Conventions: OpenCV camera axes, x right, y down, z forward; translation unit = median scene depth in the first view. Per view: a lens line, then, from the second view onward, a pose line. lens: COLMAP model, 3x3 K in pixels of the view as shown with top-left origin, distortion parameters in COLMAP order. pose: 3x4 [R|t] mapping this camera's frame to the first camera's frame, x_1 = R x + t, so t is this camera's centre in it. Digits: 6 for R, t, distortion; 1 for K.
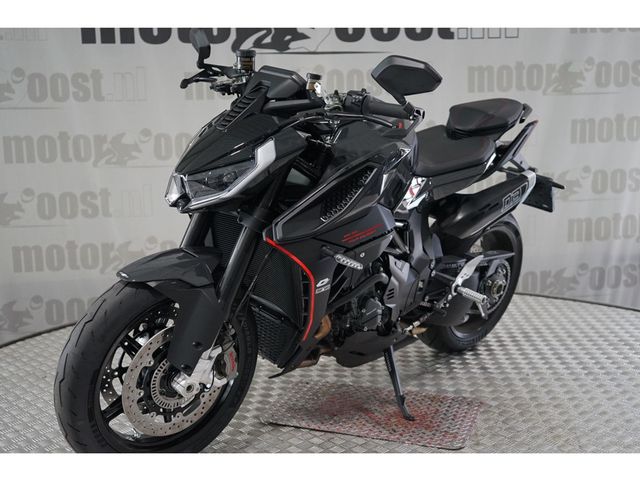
lens RADIAL K [[804.2, 0, 317.9], [0, 804.2, 241.1], [0, 0, 1]] dist [0.003093, 0.000000]
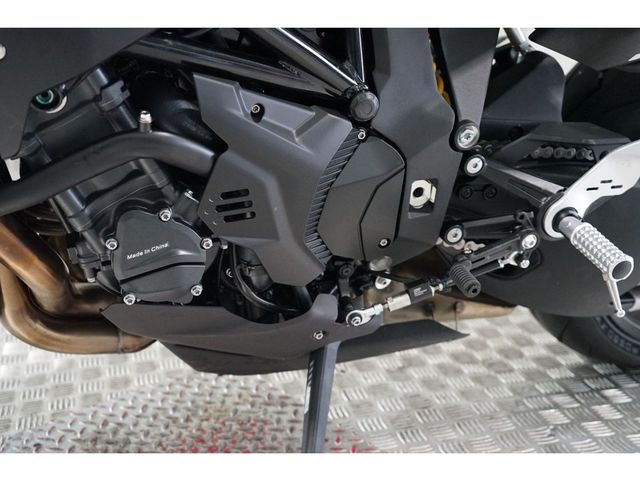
lens RADIAL K [[804.2, 0, 319.9], [0, 804.2, 238.7], [0, 0, 1]] dist [0.003093, 0.000000]
pose [[0.870359, 0.163348, -0.464535, 0.247675], [-0.091018, 0.980487, 0.174244, 0.017262], [0.483933, -0.109374, 0.868243, 0.667998]]
